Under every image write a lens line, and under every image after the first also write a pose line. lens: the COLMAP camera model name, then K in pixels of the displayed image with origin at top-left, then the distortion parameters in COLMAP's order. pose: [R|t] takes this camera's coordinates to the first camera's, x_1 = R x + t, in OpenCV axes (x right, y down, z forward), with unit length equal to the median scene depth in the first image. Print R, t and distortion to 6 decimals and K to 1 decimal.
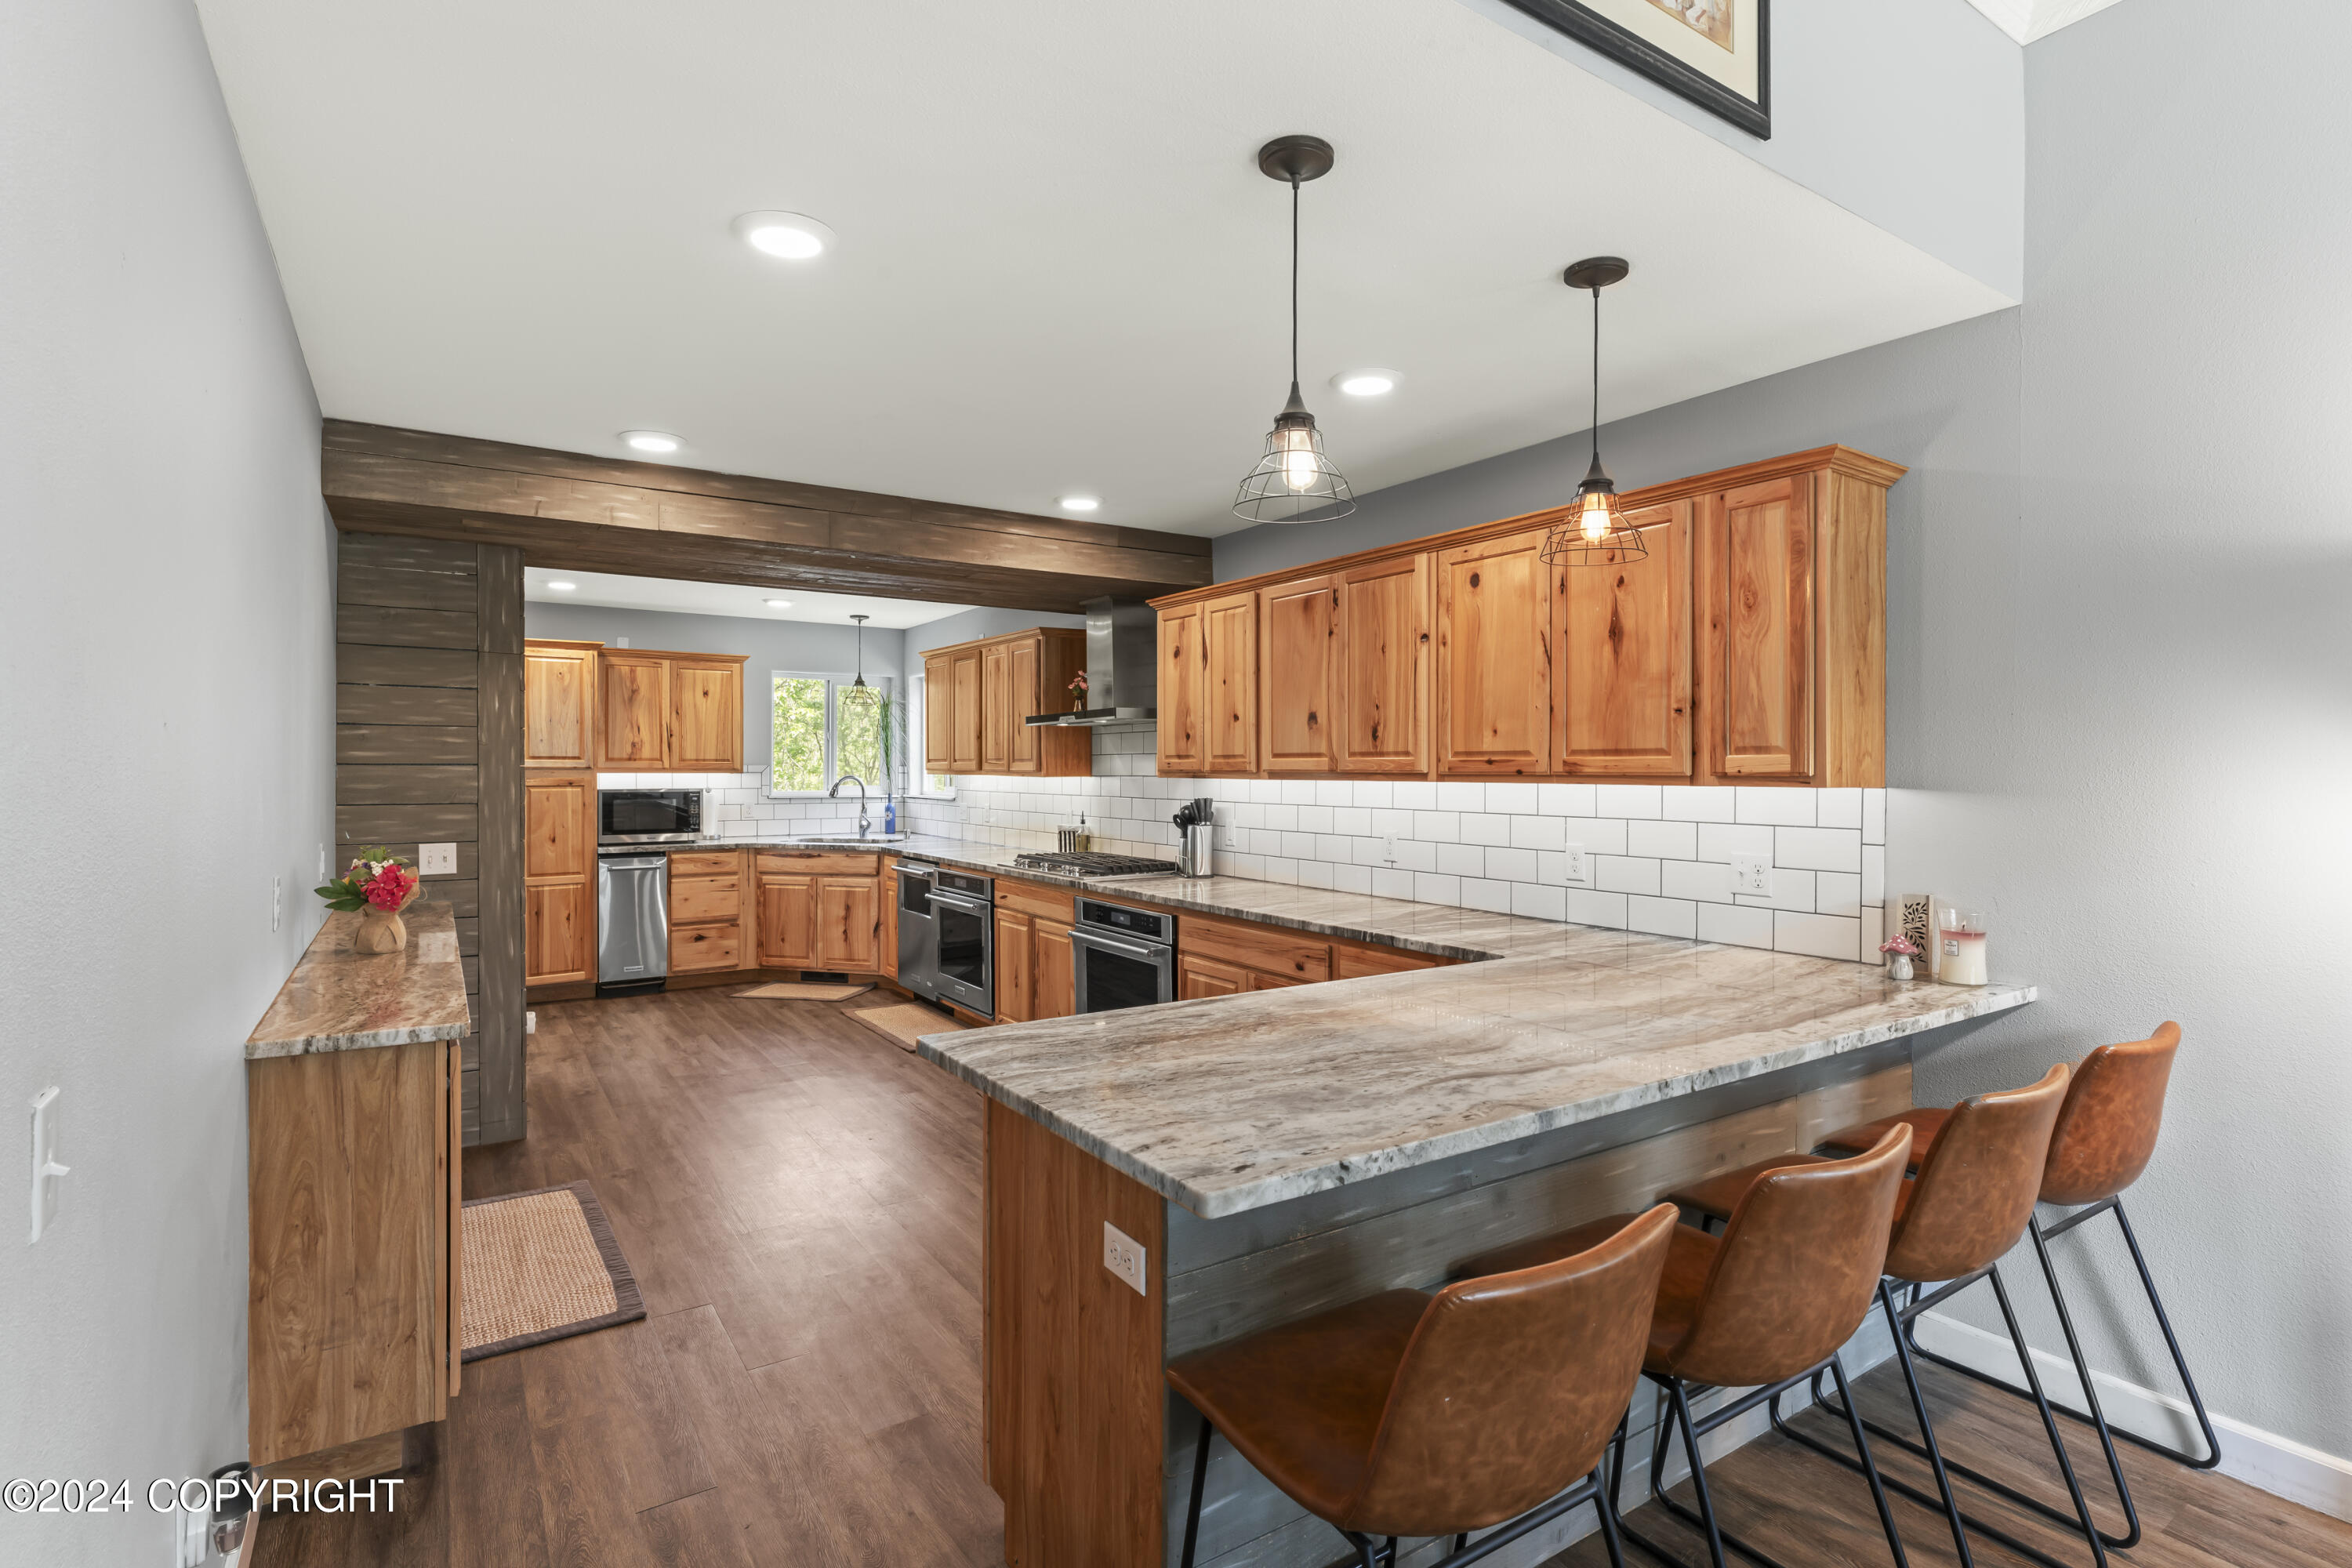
lens RADIAL K [[1130.9, 0, 1176.0], [0, 1130.9, 784.0], [0, 0, 1]] dist [-0.001532, -0.000249]
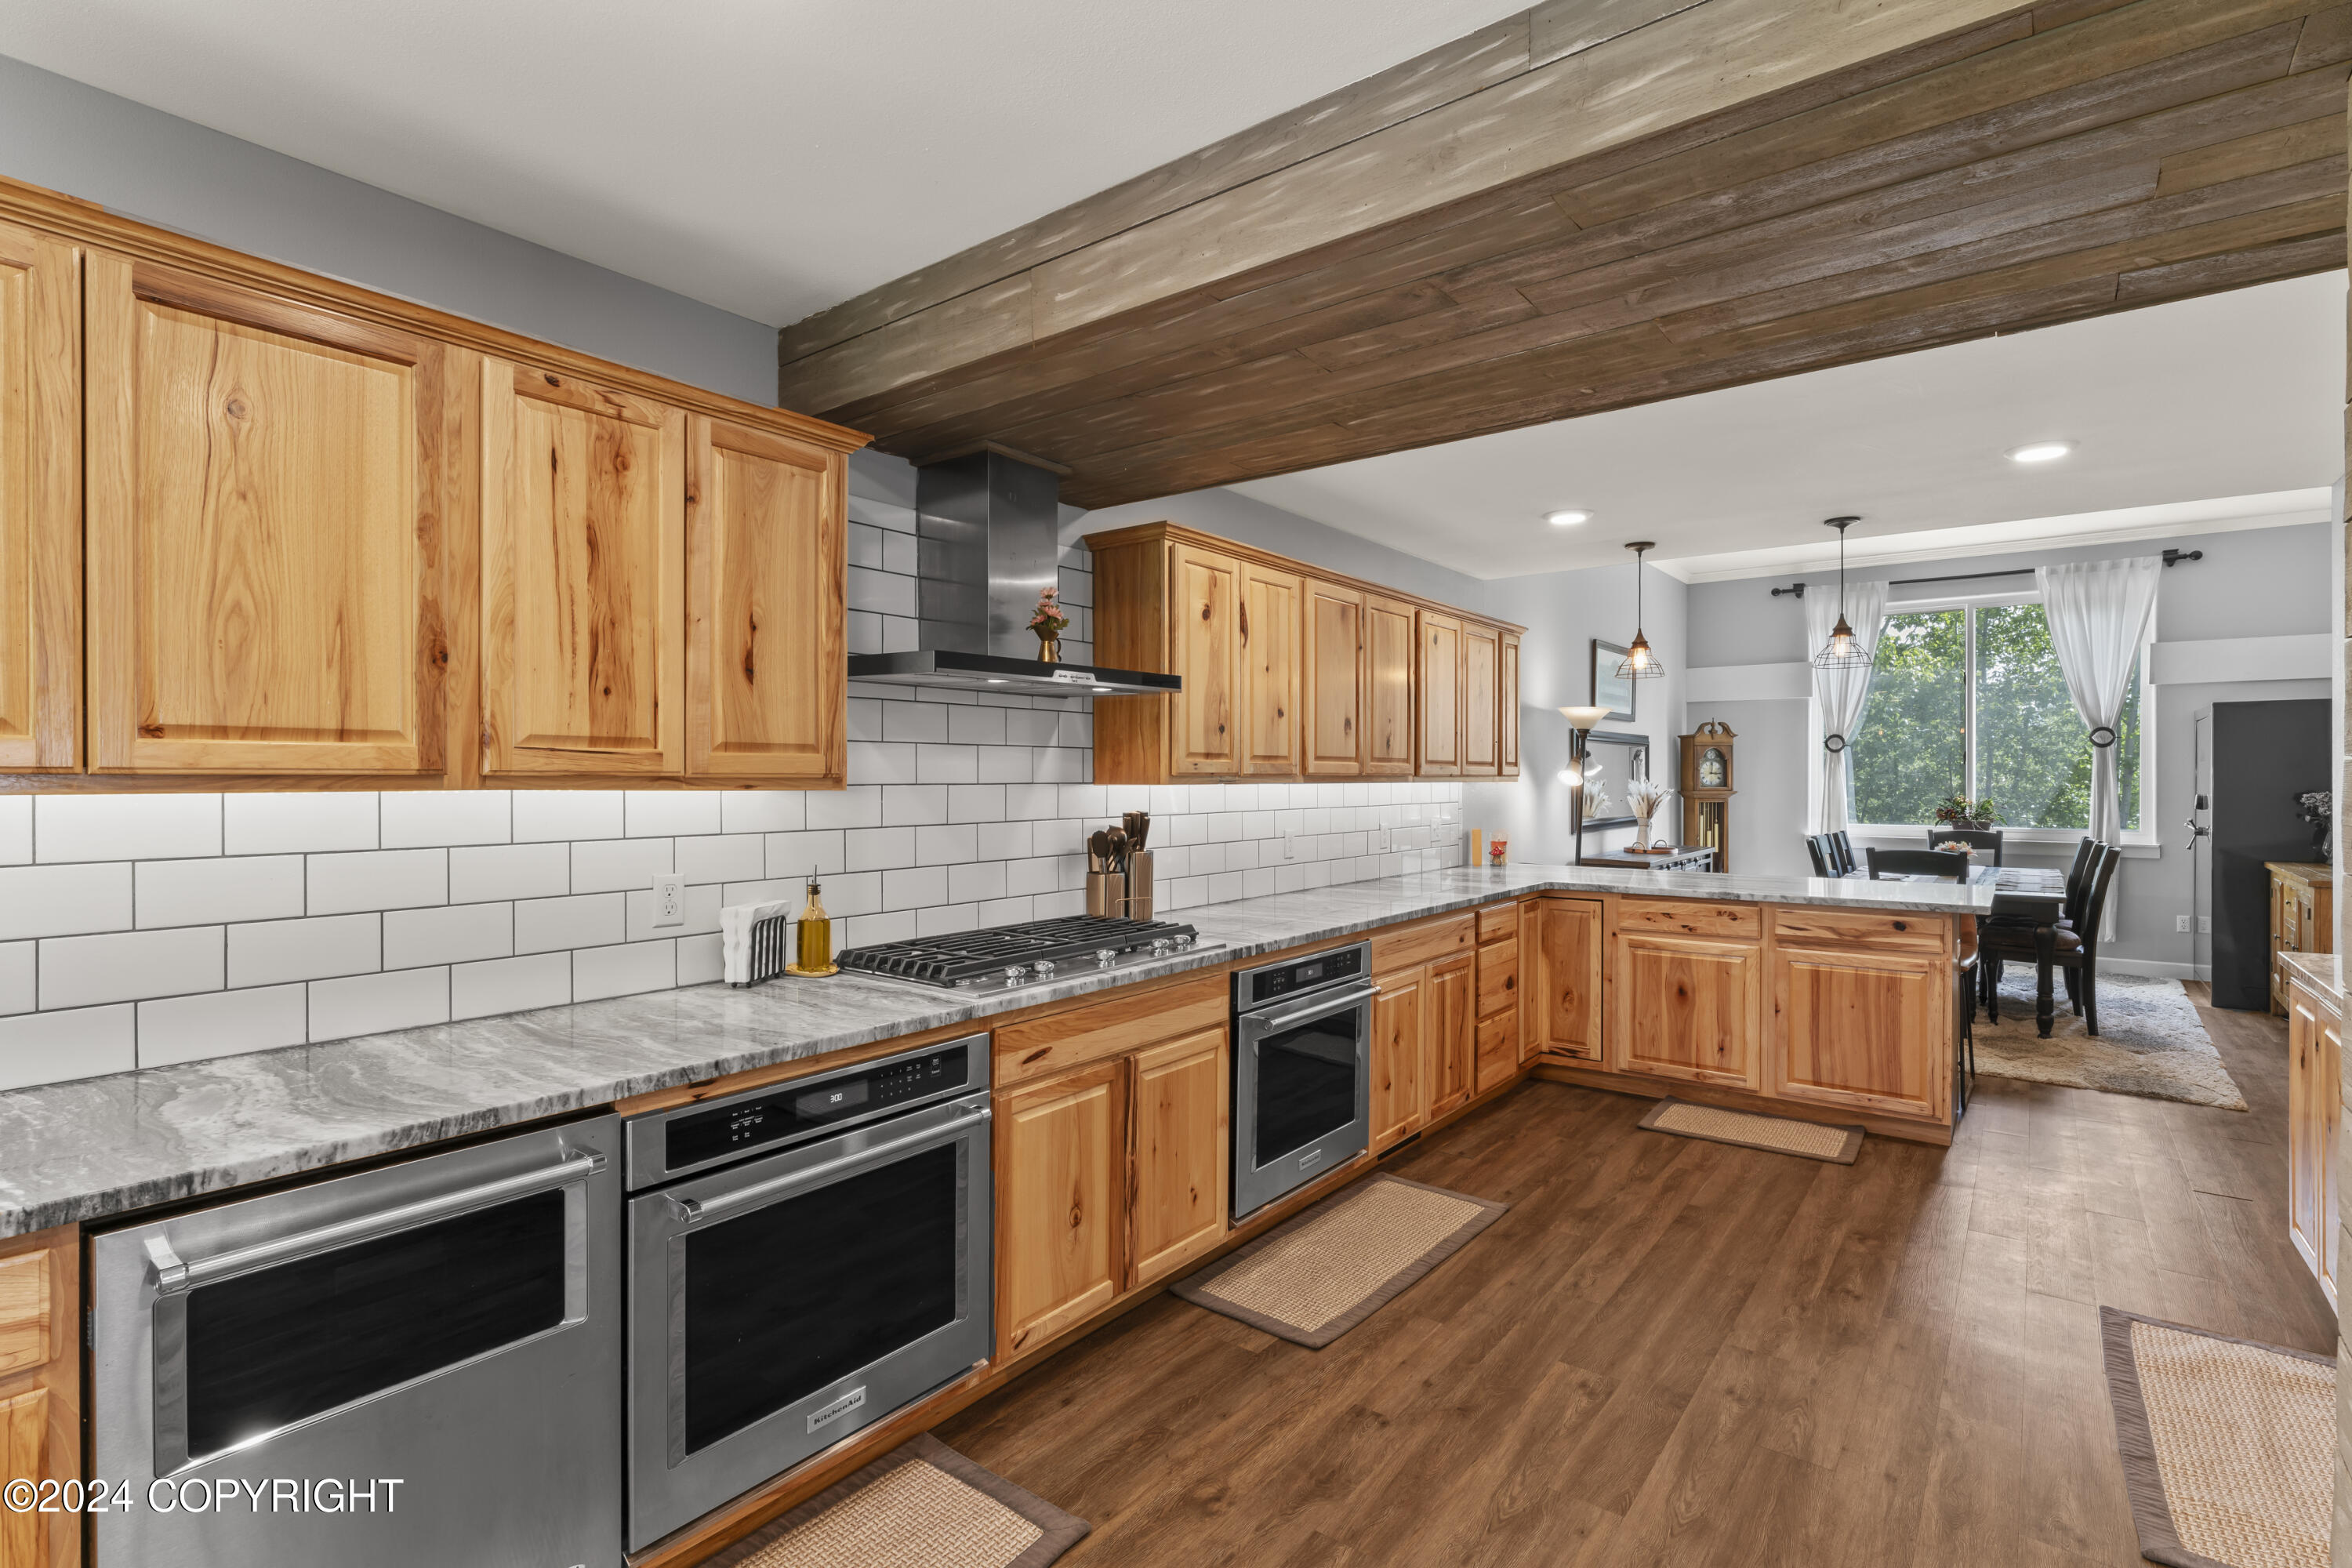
lens RADIAL K [[1123.5, 0, 1176.0], [0, 1123.5, 784.0], [0, 0, 1]] dist [-0.001973, -0.000265]
pose [[-0.329963, -0.011015, 0.943930, -1.013091], [0.009151, 0.999848, 0.014866, -0.024454], [-0.943950, 0.013543, -0.329811, 1.872436]]
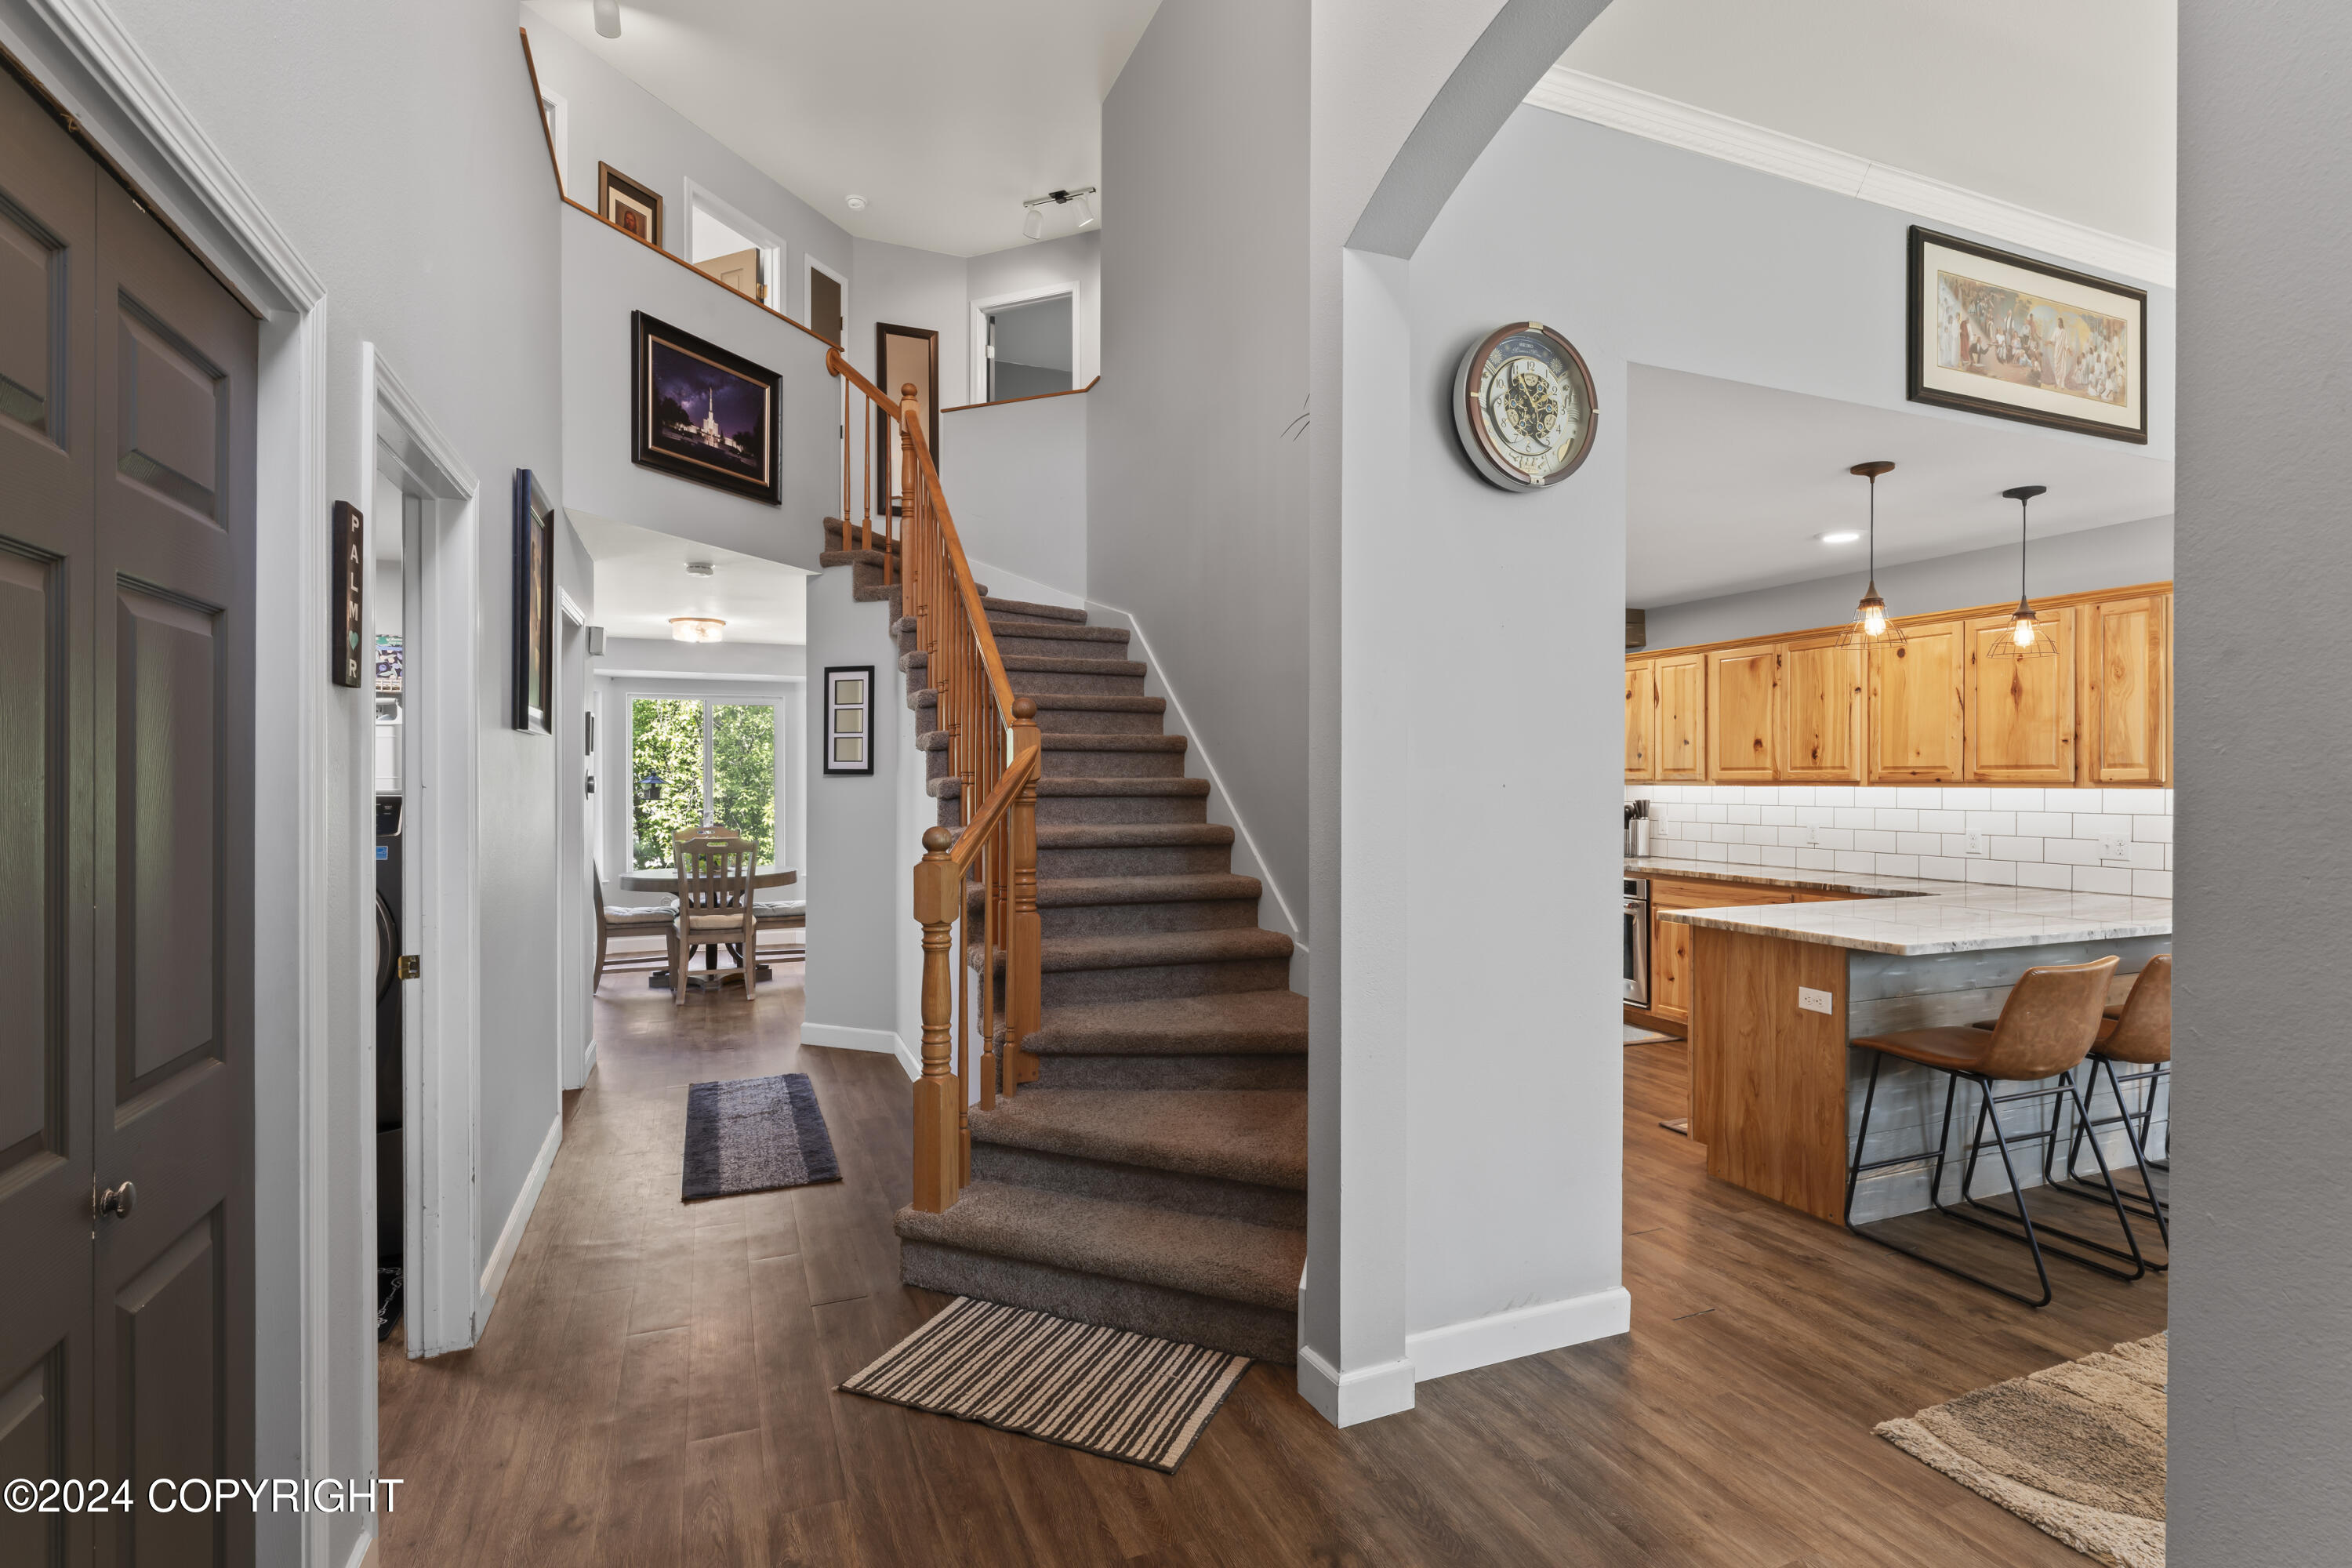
lens RADIAL K [[1119.6, 0, 1174.4], [0, 1119.6, 792.9], [0, 0, 1]] dist [0.000764, -0.000178]
pose [[0.982598, 0.001850, -0.185734, -0.435865], [-0.002286, 0.999995, -0.002131, 0.012749], [0.185729, 0.002518, 0.982598, -0.687800]]
